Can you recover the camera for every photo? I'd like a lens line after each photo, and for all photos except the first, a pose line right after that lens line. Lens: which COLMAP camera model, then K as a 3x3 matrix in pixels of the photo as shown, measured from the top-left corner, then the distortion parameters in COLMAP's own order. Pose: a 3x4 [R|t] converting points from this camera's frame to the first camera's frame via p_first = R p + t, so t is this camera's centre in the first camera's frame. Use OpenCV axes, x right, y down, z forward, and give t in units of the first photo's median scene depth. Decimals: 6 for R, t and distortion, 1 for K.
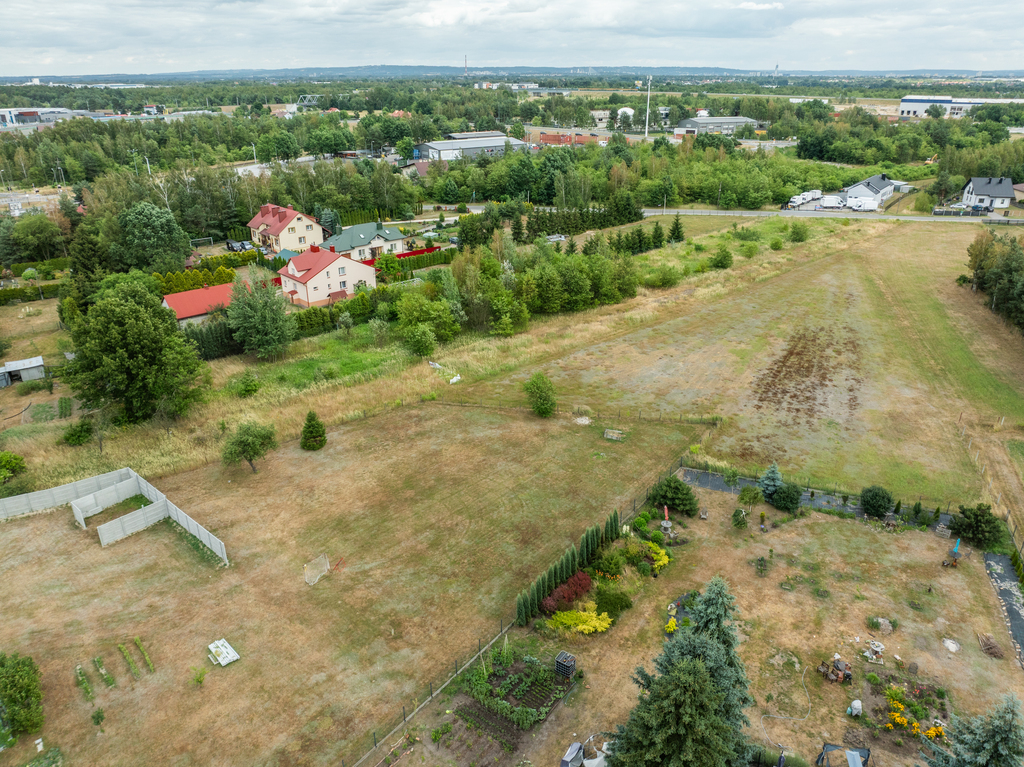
lens RADIAL K [[719.5, 0, 511.9], [0, 719.5, 387.4], [0, 0, 1]] dist [-0.055635, 0.026101]
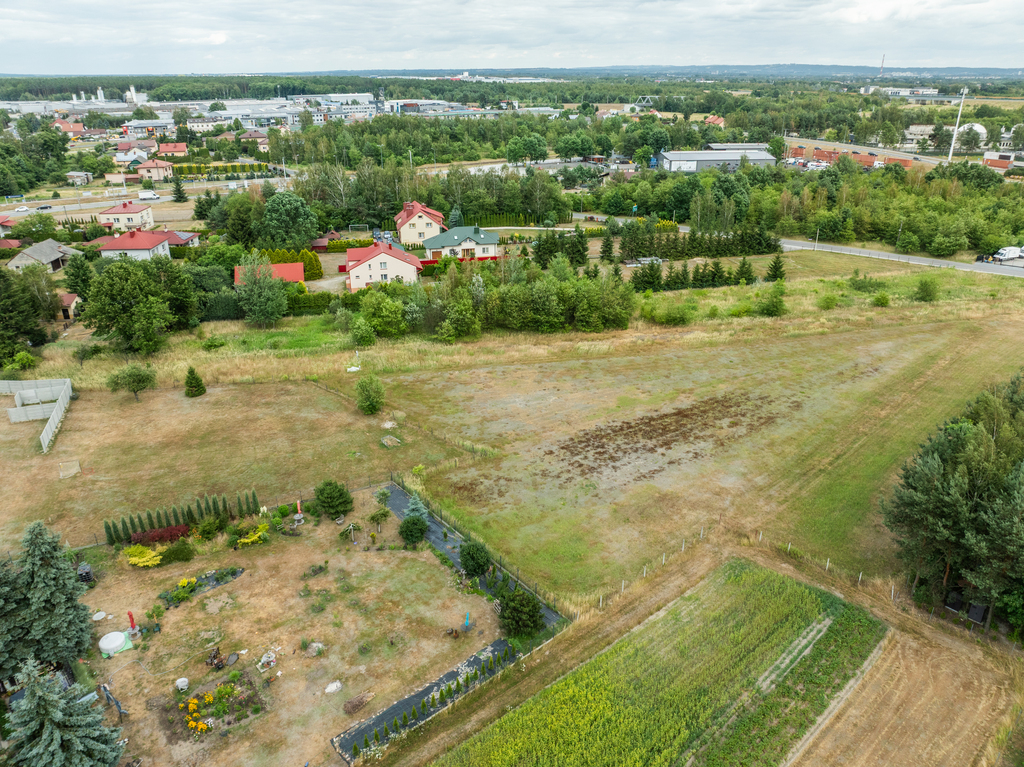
lens RADIAL K [[719.5, 0, 510.0], [0, 719.5, 381.2], [0, 0, 1]] dist [-0.055635, 0.026101]
pose [[0.869030, 0.197592, -0.453590, 0.408073], [-0.199346, 0.978918, 0.044508, -0.057391], [0.452822, 0.051743, 0.890098, 0.053048]]
